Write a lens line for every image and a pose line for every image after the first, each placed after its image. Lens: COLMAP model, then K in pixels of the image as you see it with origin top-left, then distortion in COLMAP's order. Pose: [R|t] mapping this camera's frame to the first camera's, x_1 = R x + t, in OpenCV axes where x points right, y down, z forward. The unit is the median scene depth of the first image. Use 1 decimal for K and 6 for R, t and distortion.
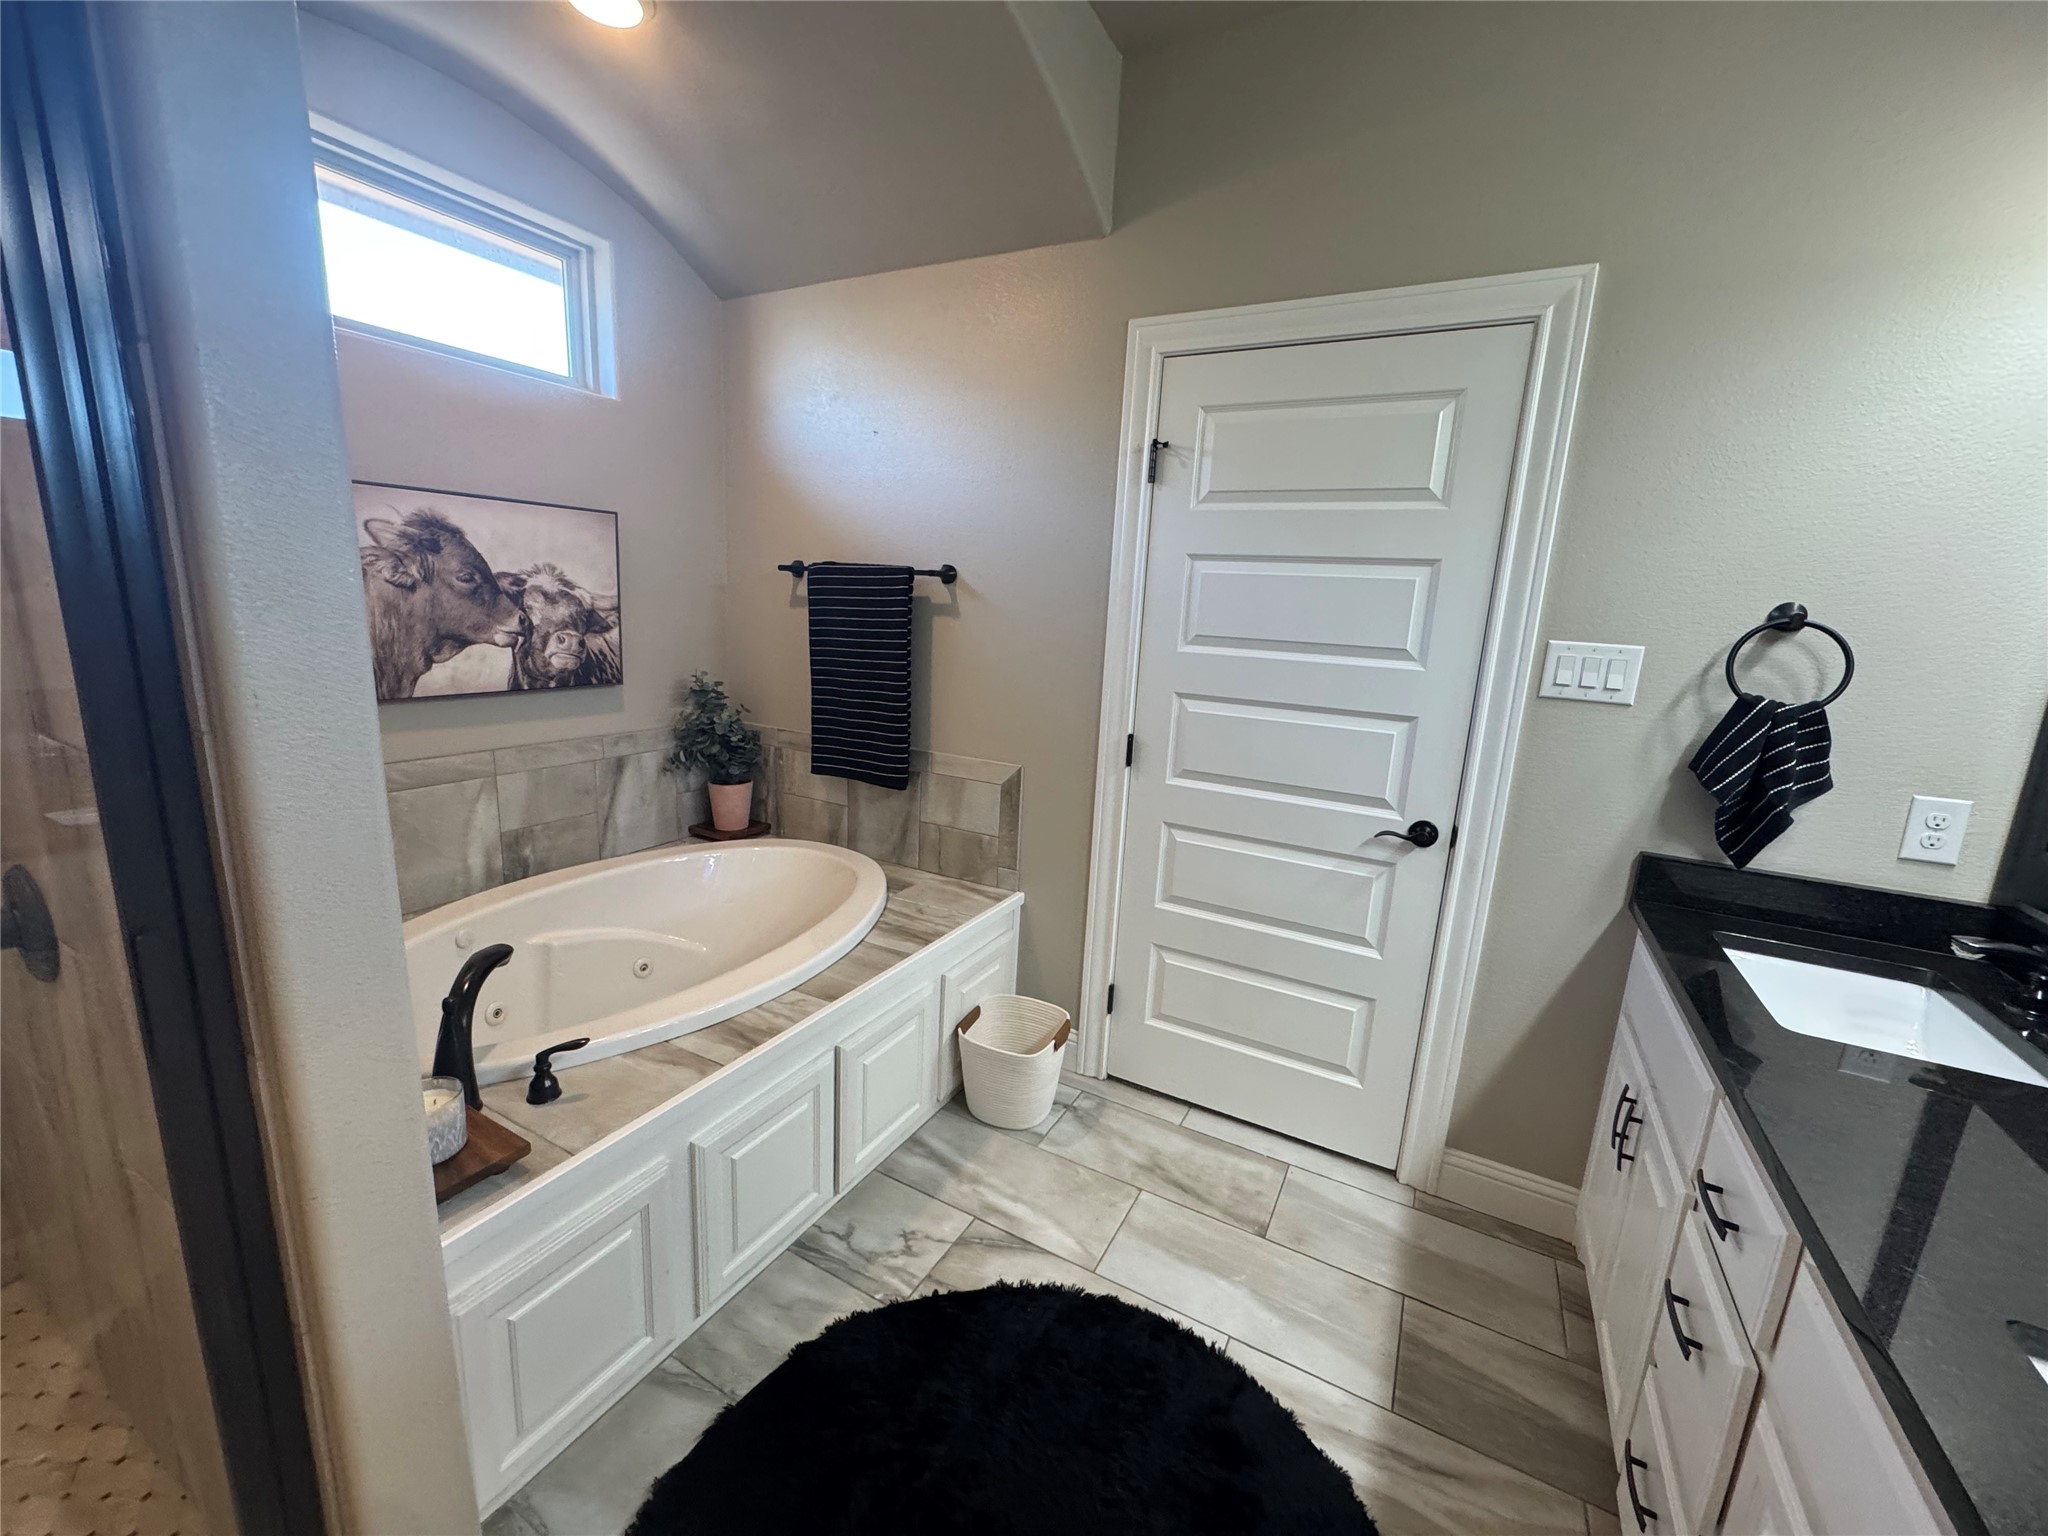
lens RADIAL K [[822.6, 0, 1023.2], [0, 822.6, 767.4], [0, 0, 1]] dist [0.003553, 0.000084]
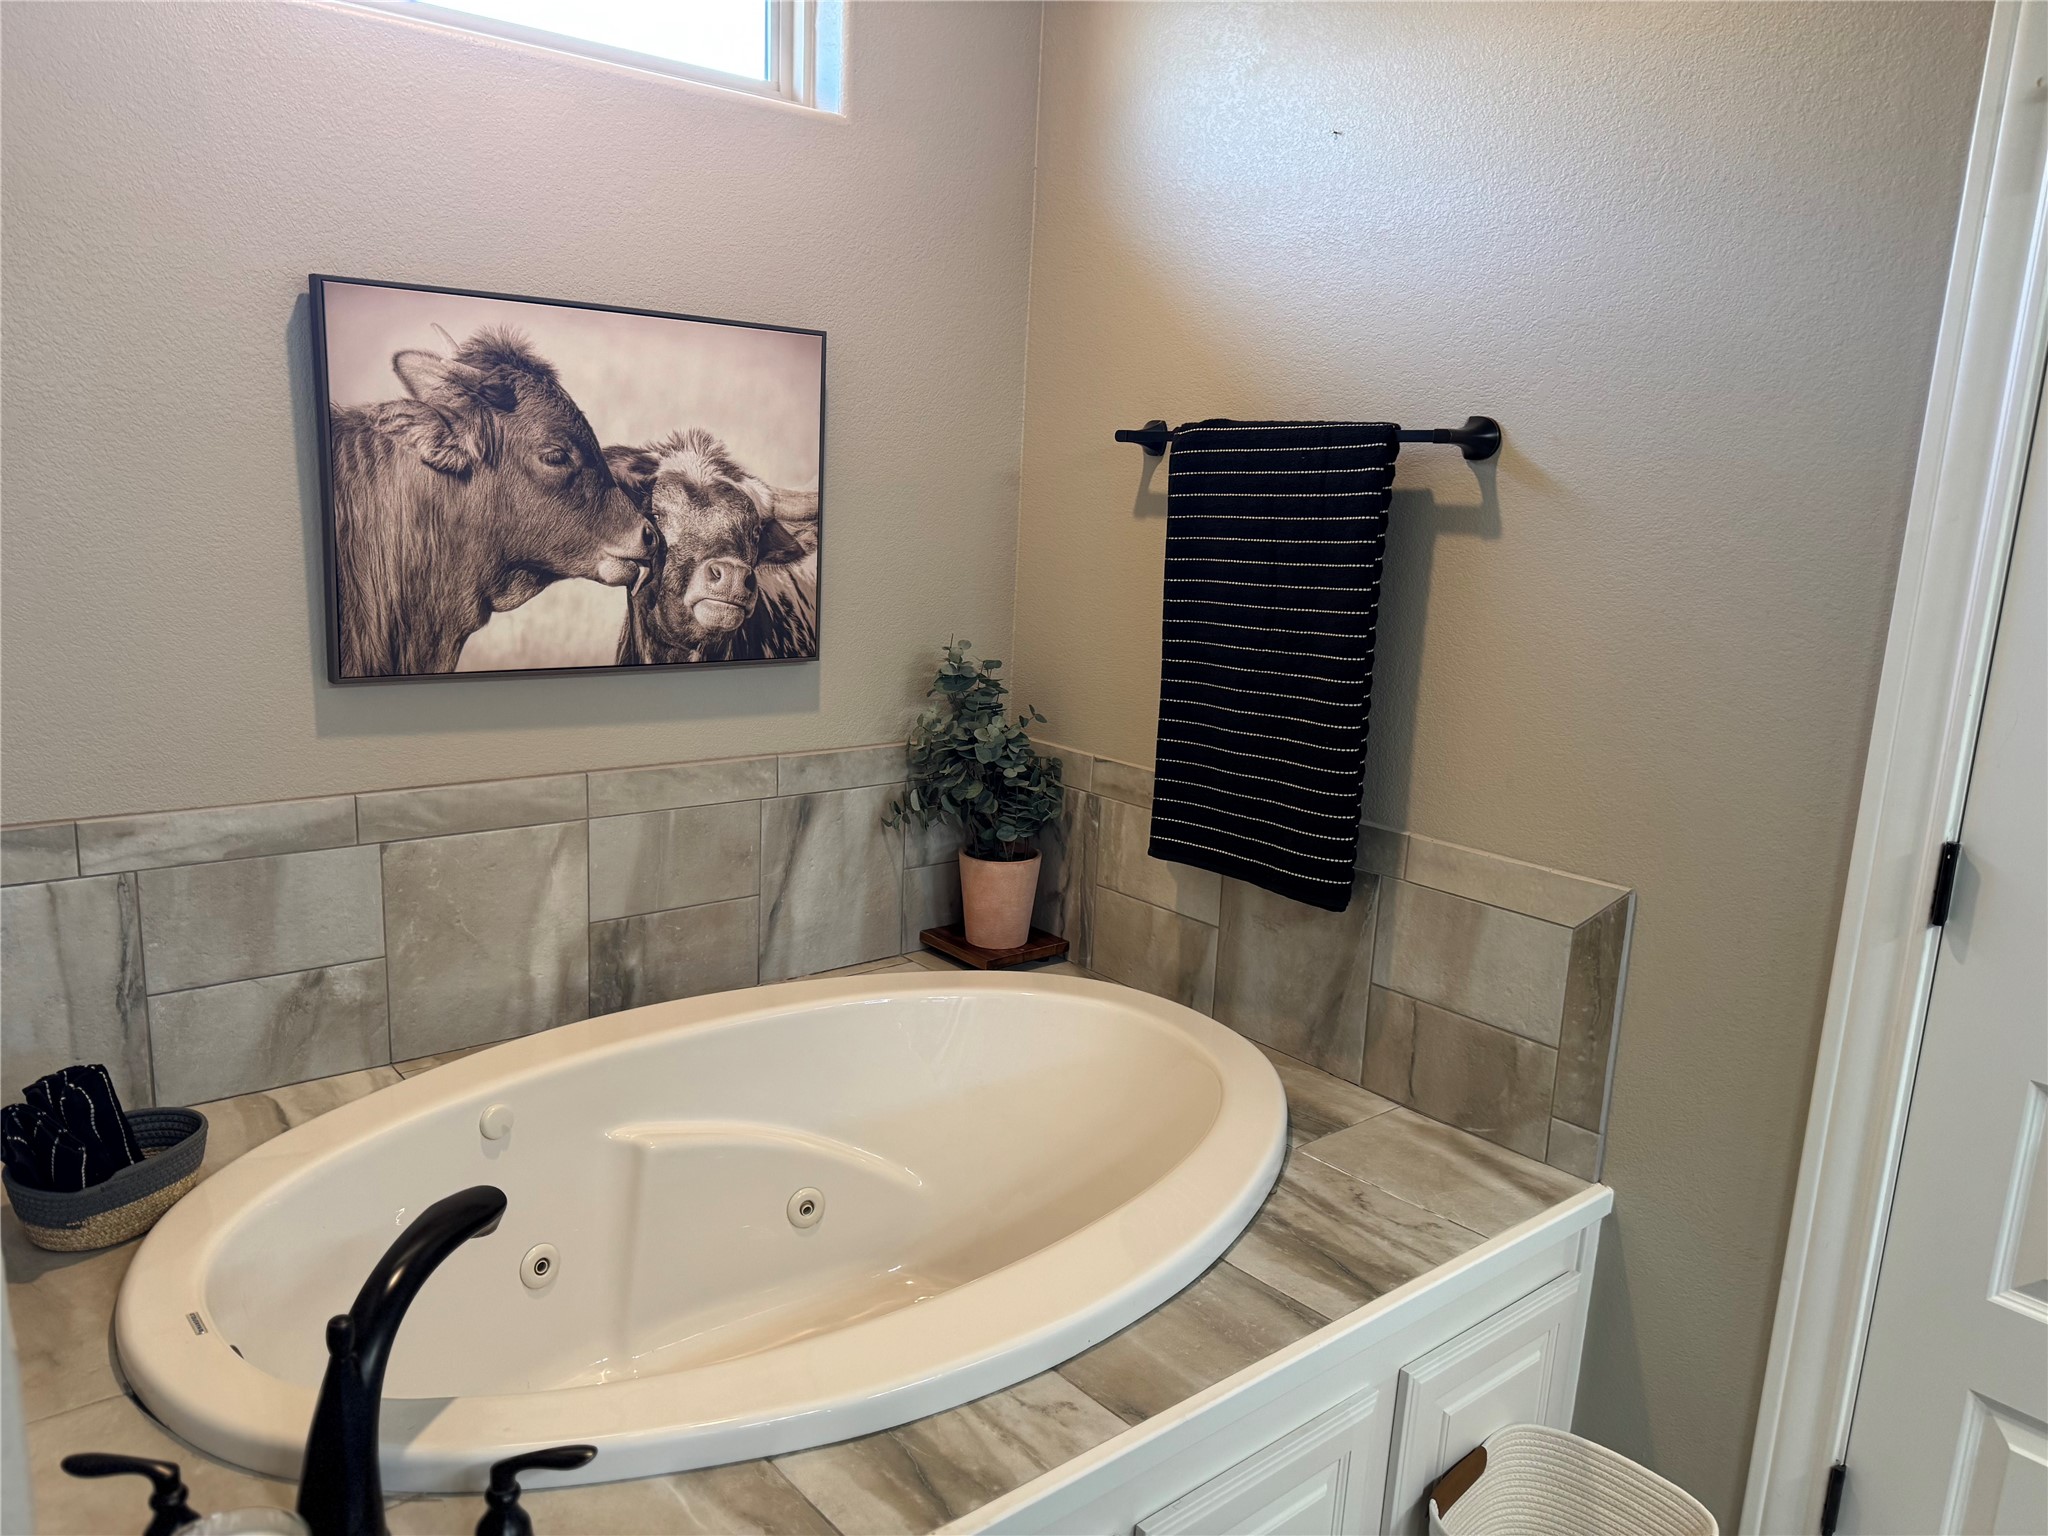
lens RADIAL K [[1430.9, 0, 1009.8], [0, 1430.9, 768.3], [0, 0, 1]] dist [0.045179, -0.044103]
pose [[0.927670, 0.067132, -0.367316, -0.035459], [-0.076348, 0.997025, -0.010601, -0.038611], [0.365512, 0.037879, 0.930036, 0.237548]]
